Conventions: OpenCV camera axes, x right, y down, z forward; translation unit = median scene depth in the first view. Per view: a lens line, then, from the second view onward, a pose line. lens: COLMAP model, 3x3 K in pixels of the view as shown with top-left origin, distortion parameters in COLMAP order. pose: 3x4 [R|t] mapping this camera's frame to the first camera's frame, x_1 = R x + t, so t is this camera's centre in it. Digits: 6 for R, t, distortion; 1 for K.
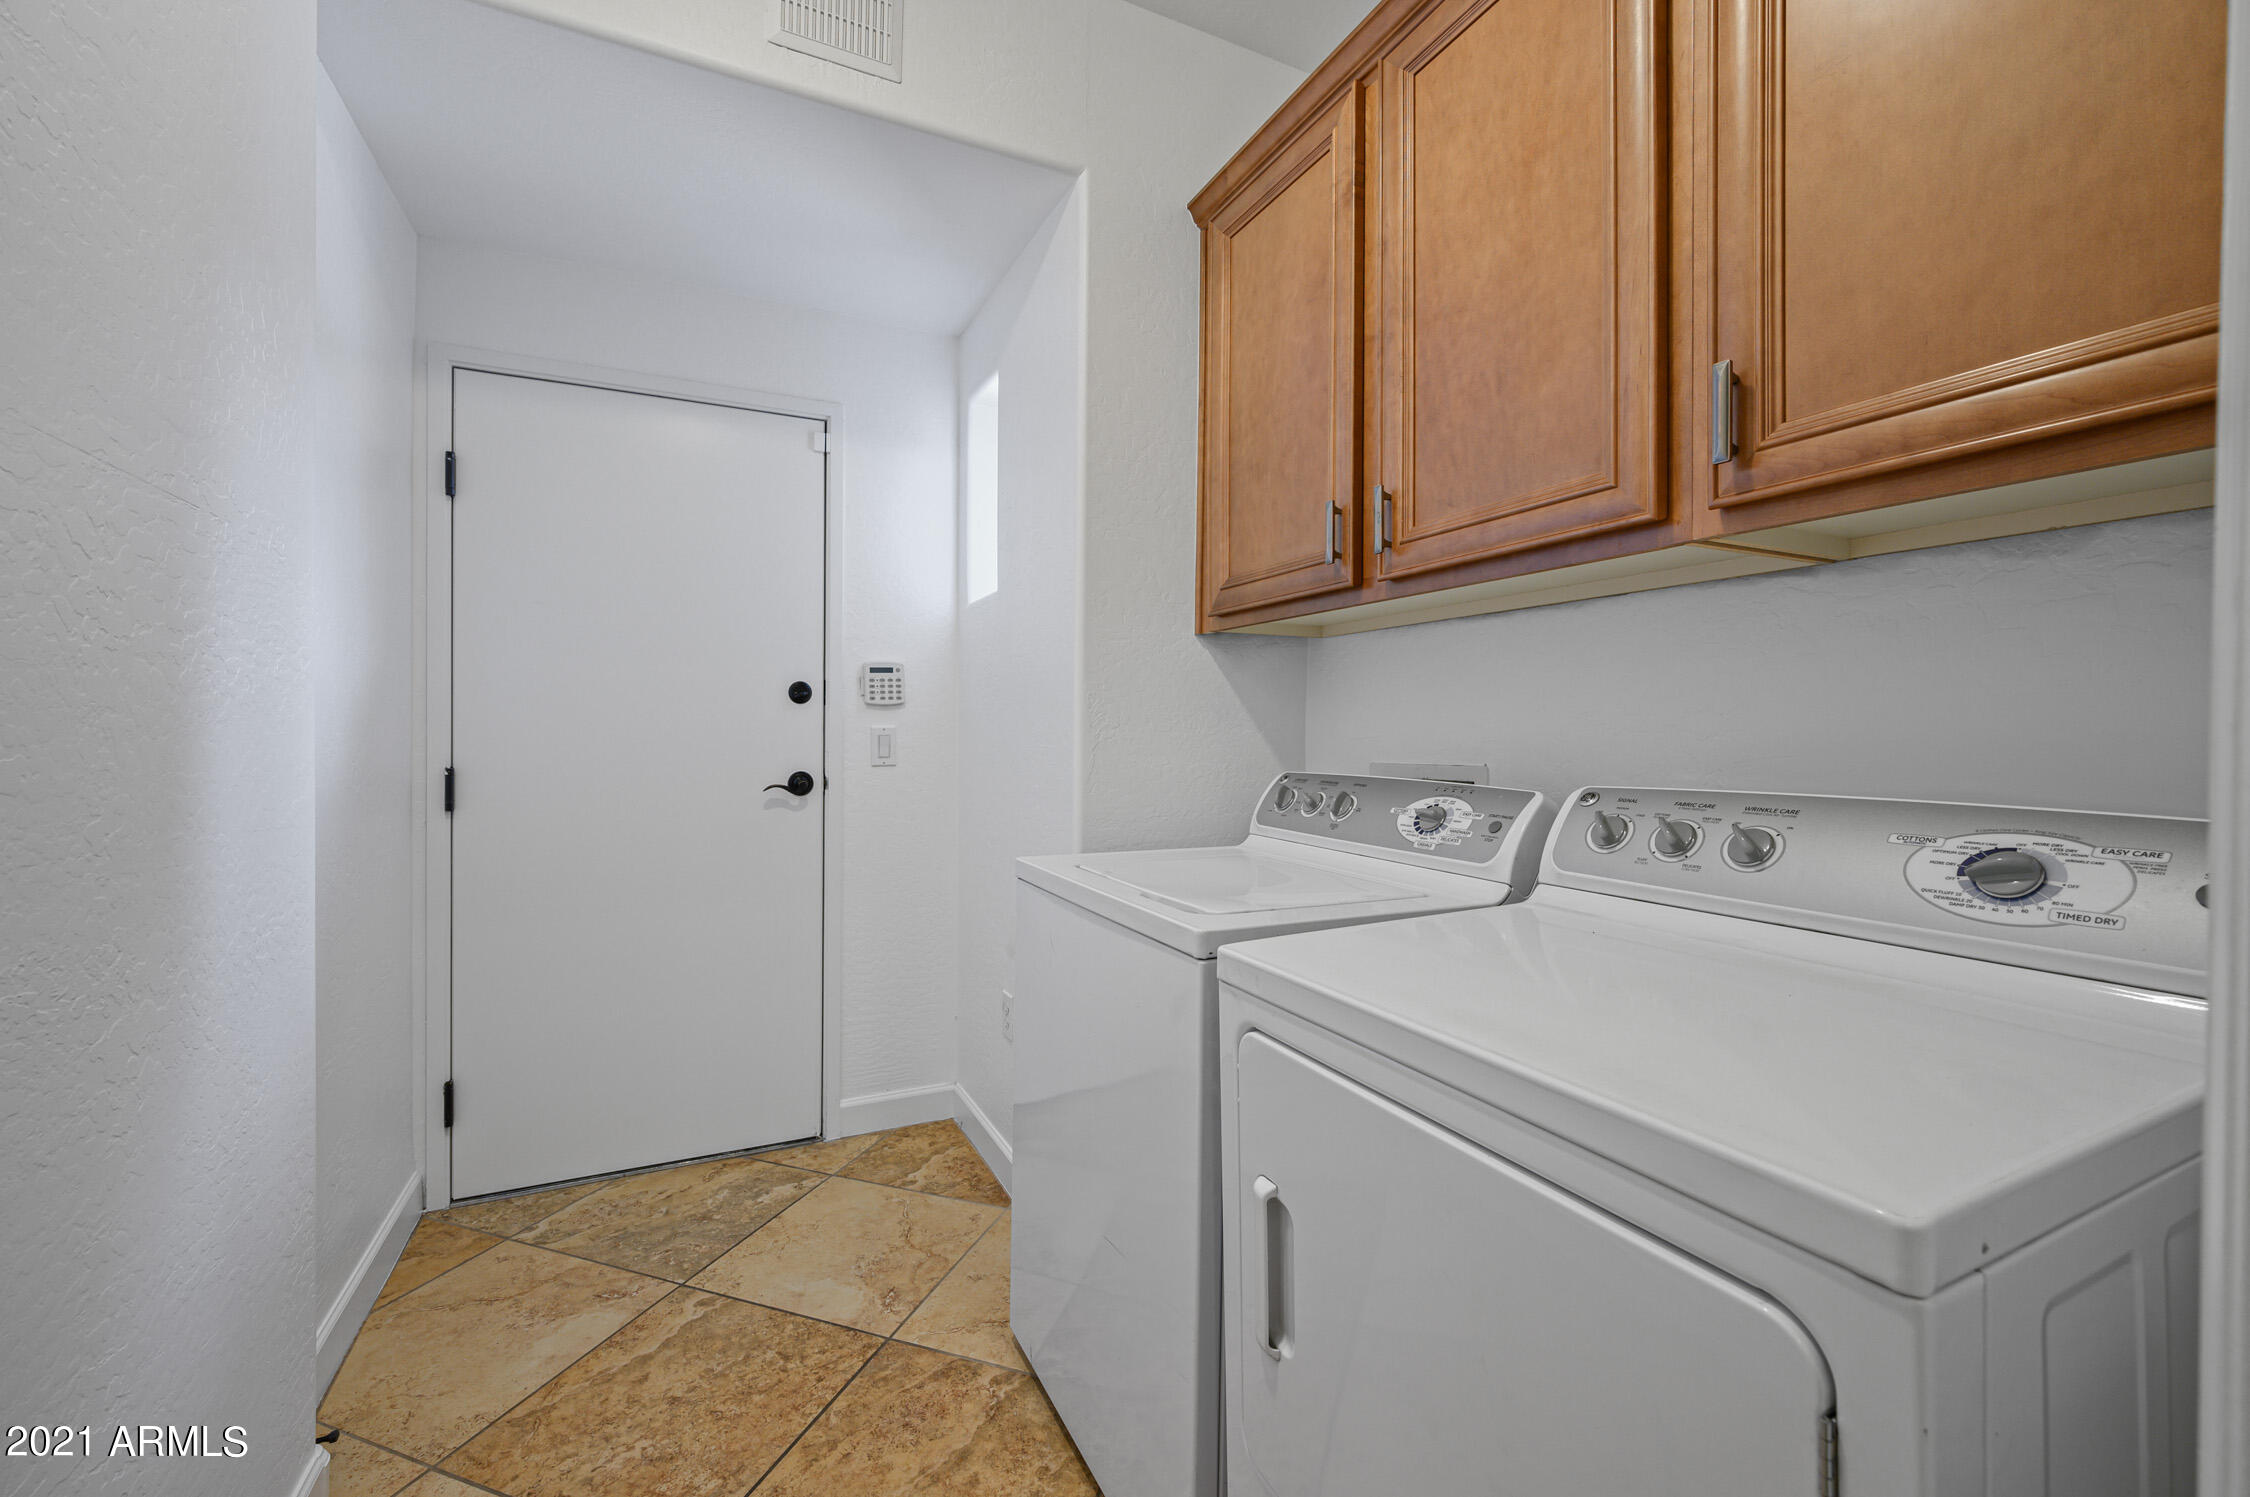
lens RADIAL K [[916.3, 0, 1125.9], [0, 916.3, 734.9], [0, 0, 1]] dist [-0.000611, -0.000096]
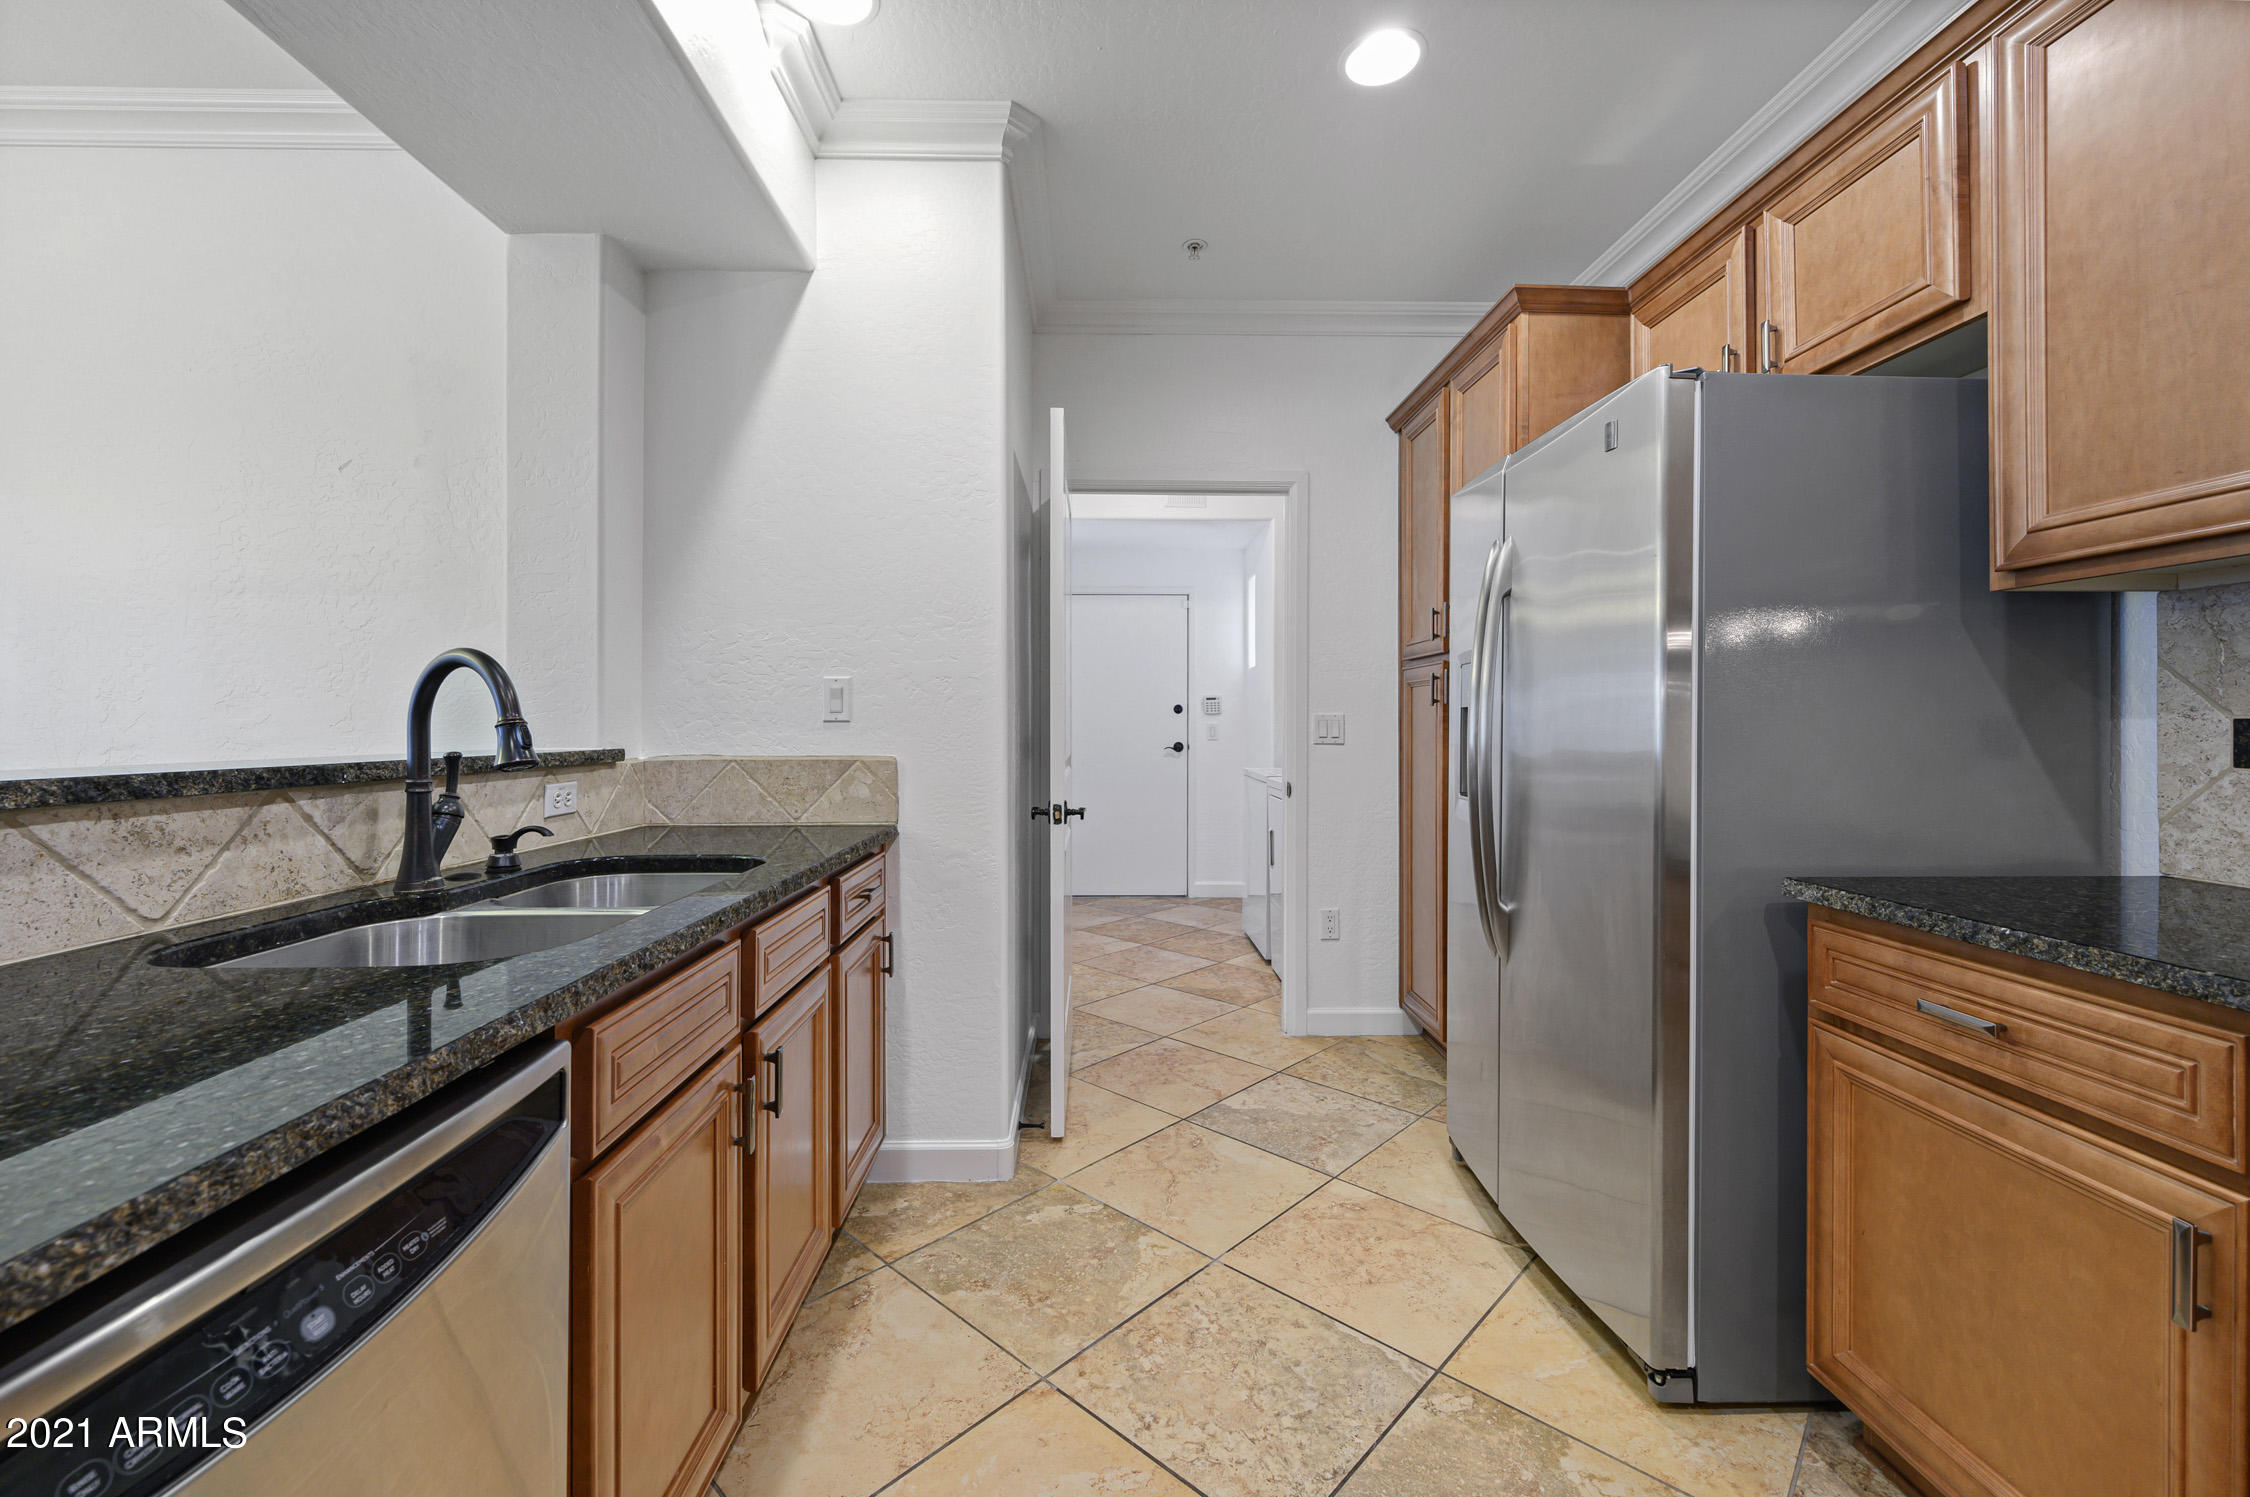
lens RADIAL K [[916.3, 0, 1125.9], [0, 916.3, 734.9], [0, 0, 1]] dist [-0.000611, -0.000096]
pose [[0.922393, 0.001381, -0.386250, 0.422704], [0.001376, 0.999976, 0.006860, 0.004299], [0.386250, -0.006859, 0.922369, -1.203286]]
